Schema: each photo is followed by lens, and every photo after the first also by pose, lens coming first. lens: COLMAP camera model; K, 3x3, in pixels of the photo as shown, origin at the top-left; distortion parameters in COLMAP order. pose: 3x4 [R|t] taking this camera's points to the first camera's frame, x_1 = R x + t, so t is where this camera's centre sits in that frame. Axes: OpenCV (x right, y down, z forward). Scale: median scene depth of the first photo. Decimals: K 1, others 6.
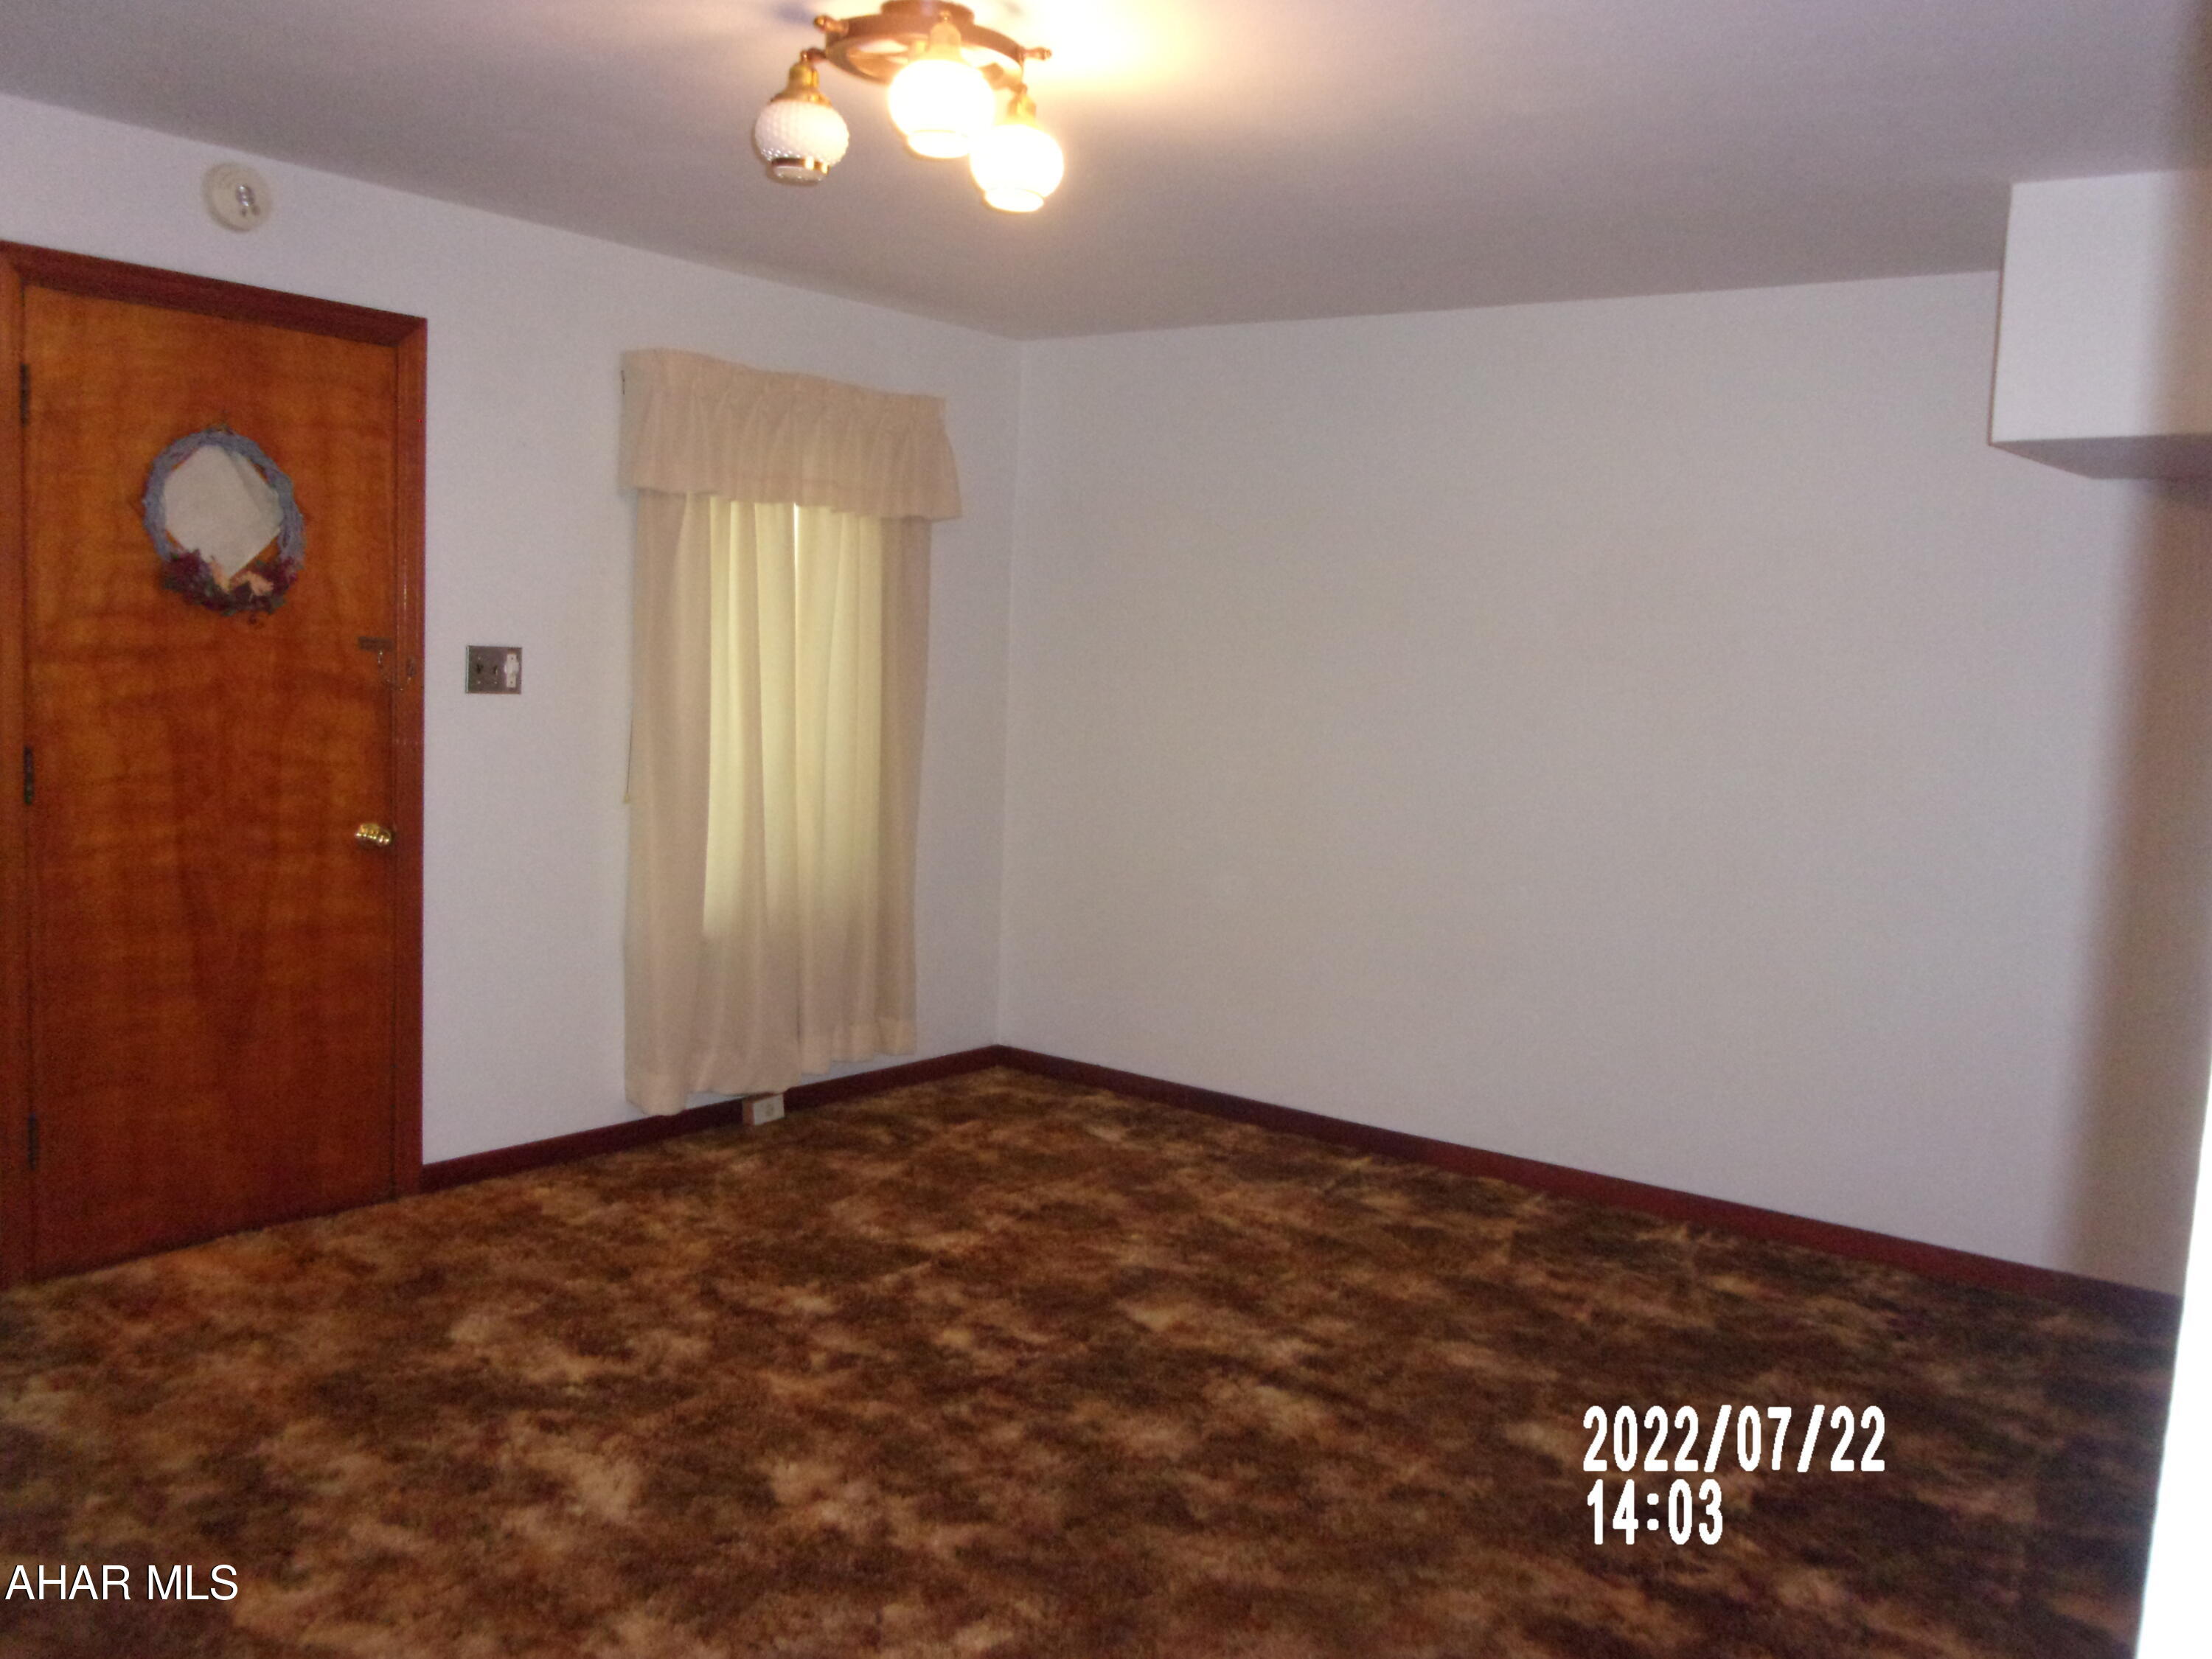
lens RADIAL K [[1865.7, 0, 1104.8], [0, 1865.7, 844.1], [0, 0, 1]] dist [-0.007158, -0.006844]
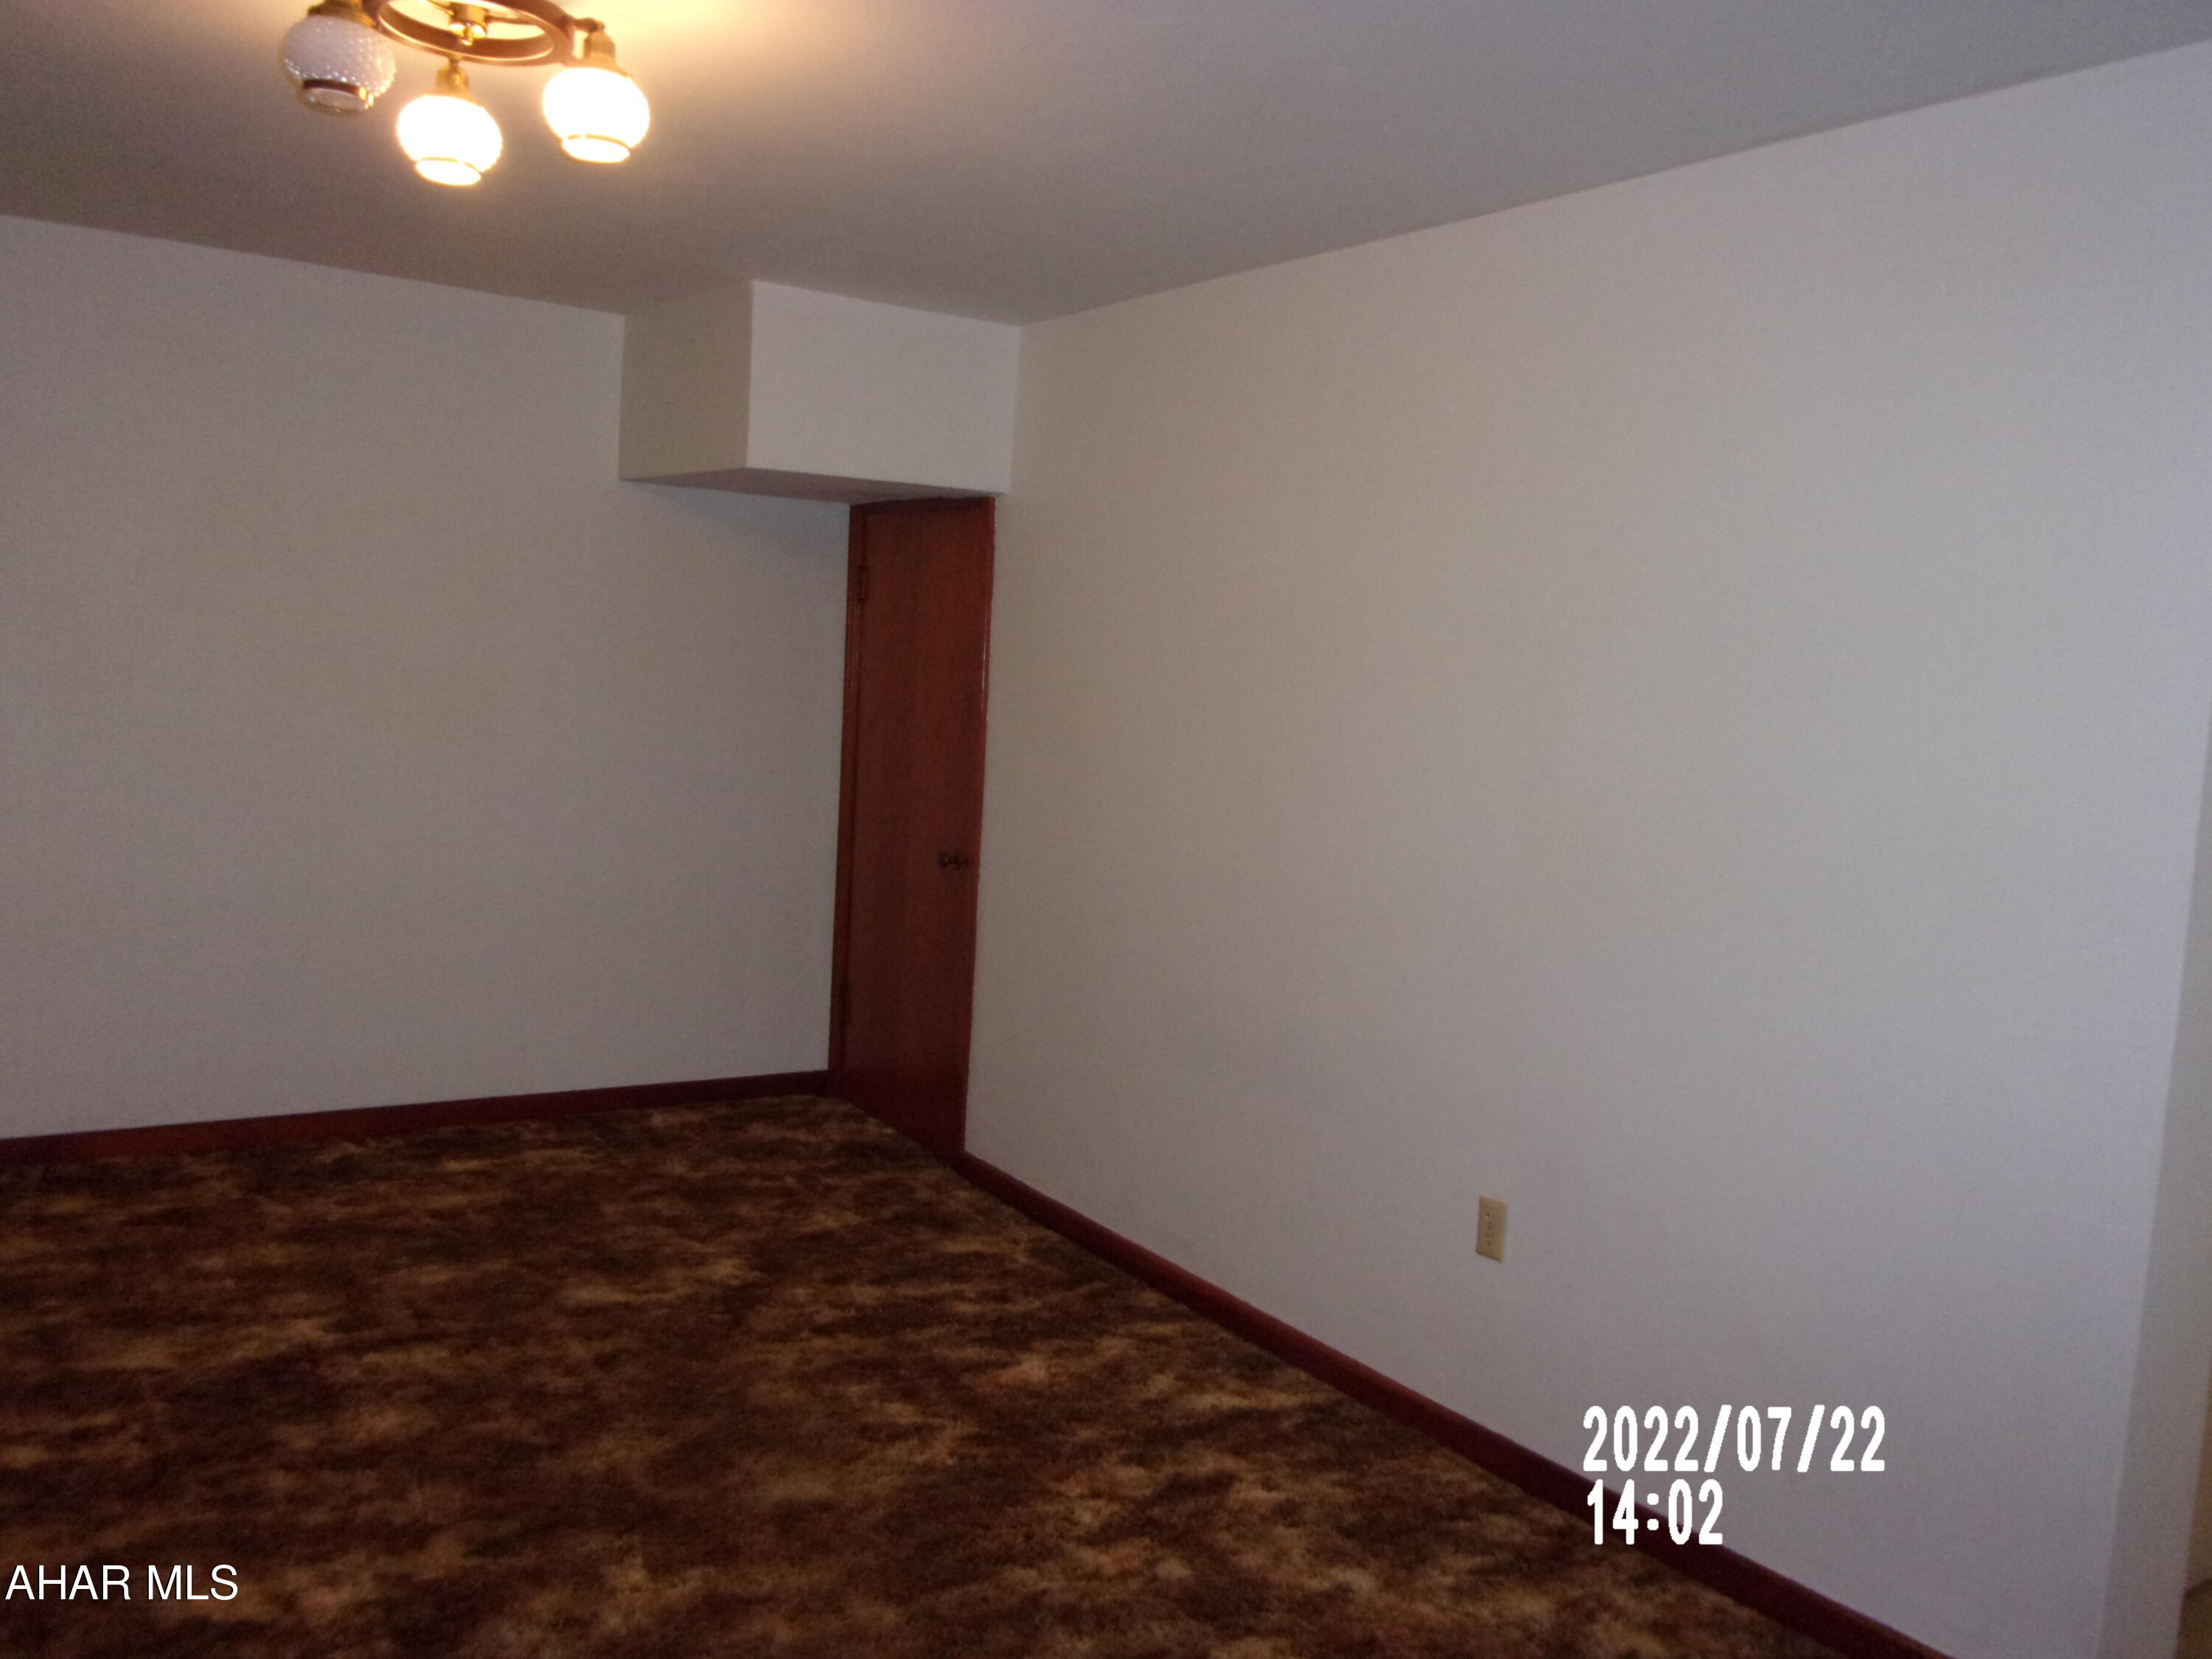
lens RADIAL K [[1865.7, 0, 1104.7], [0, 1865.7, 819.7], [0, 0, 1]] dist [-0.007158, -0.006844]
pose [[0.317136, -0.099251, 0.943172, -0.662295], [0.066342, 0.994394, 0.082334, -0.046663], [-0.946057, 0.036460, 0.321943, 0.281041]]
